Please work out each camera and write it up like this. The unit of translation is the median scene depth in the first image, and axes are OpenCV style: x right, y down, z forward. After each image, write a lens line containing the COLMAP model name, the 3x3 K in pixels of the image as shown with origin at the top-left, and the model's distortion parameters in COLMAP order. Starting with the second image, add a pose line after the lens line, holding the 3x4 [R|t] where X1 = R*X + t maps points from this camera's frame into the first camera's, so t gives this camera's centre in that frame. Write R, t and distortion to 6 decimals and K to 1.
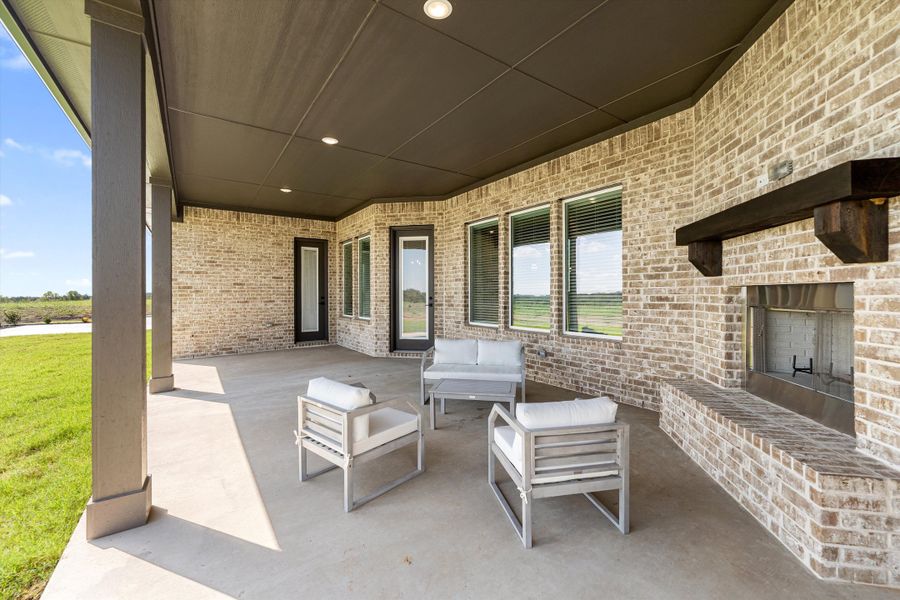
lens RADIAL K [[367.8, 0, 451.8], [0, 367.8, 293.7], [0, 0, 1]] dist [-0.001645, -0.000246]
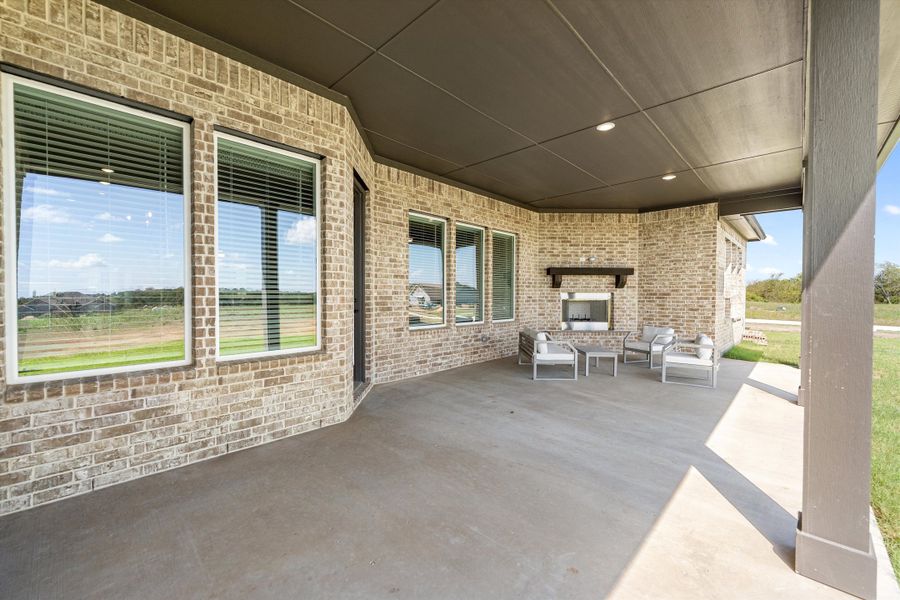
lens RADIAL K [[365.3, 0, 450.0], [0, 365.3, 300.0], [0, 0, 1]] dist [-0.000224, -0.000235]
pose [[-0.188034, -0.012210, 0.982087, -1.105796], [-0.004355, 0.999923, 0.011598, 0.005573], [-0.982153, -0.002096, -0.188072, 1.476188]]
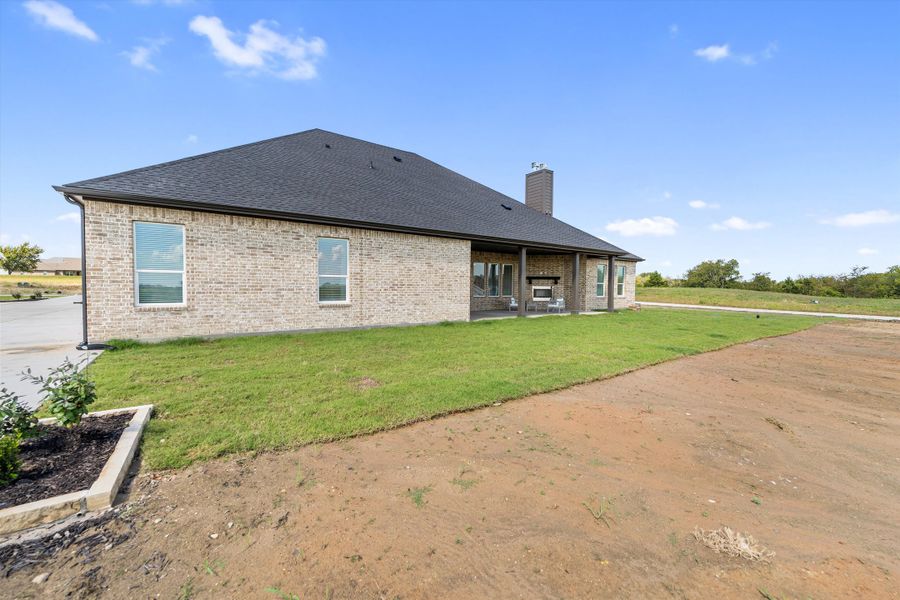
lens RADIAL K [[365.3, 0, 450.0], [0, 365.3, 300.0], [0, 0, 1]] dist [-0.000224, -0.000235]
pose [[-0.007204, -0.027516, 0.999595, -3.929124], [-0.008360, 0.999588, 0.027456, 0.042335], [-0.999939, -0.008159, -0.007432, 1.671130]]
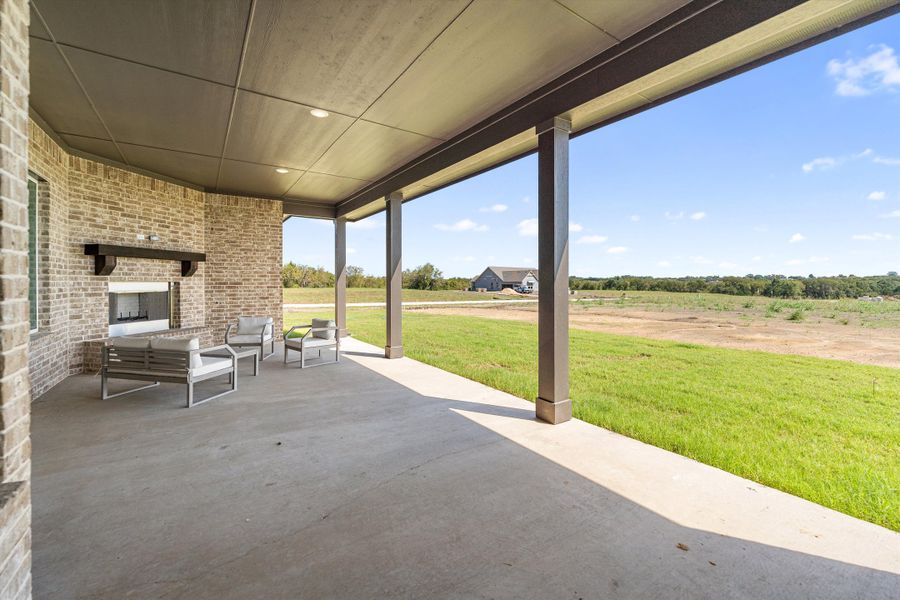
lens RADIAL K [[369.9, 0, 450.4], [0, 369.9, 284.2], [0, 0, 1]] dist [-0.000173, -0.000311]
pose [[-0.999813, 0.004417, 0.018841, -0.633642], [0.004492, 0.999982, 0.003911, -0.004372], [-0.018823, 0.003995, -0.999815, 1.802777]]
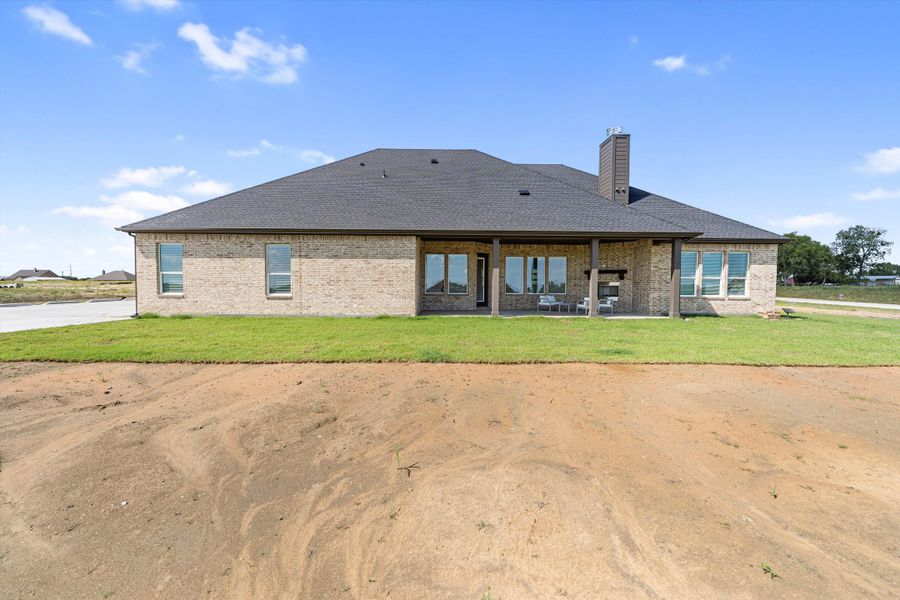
lens RADIAL K [[378.0, 0, 448.3], [0, 378.0, 298.8], [0, 0, 1]] dist [0.001047, 0.000027]
pose [[0.564666, -0.016869, 0.825147, -3.399239], [-0.009366, 0.999596, 0.026845, 0.064393], [-0.825267, -0.022887, 0.564279, -0.279178]]
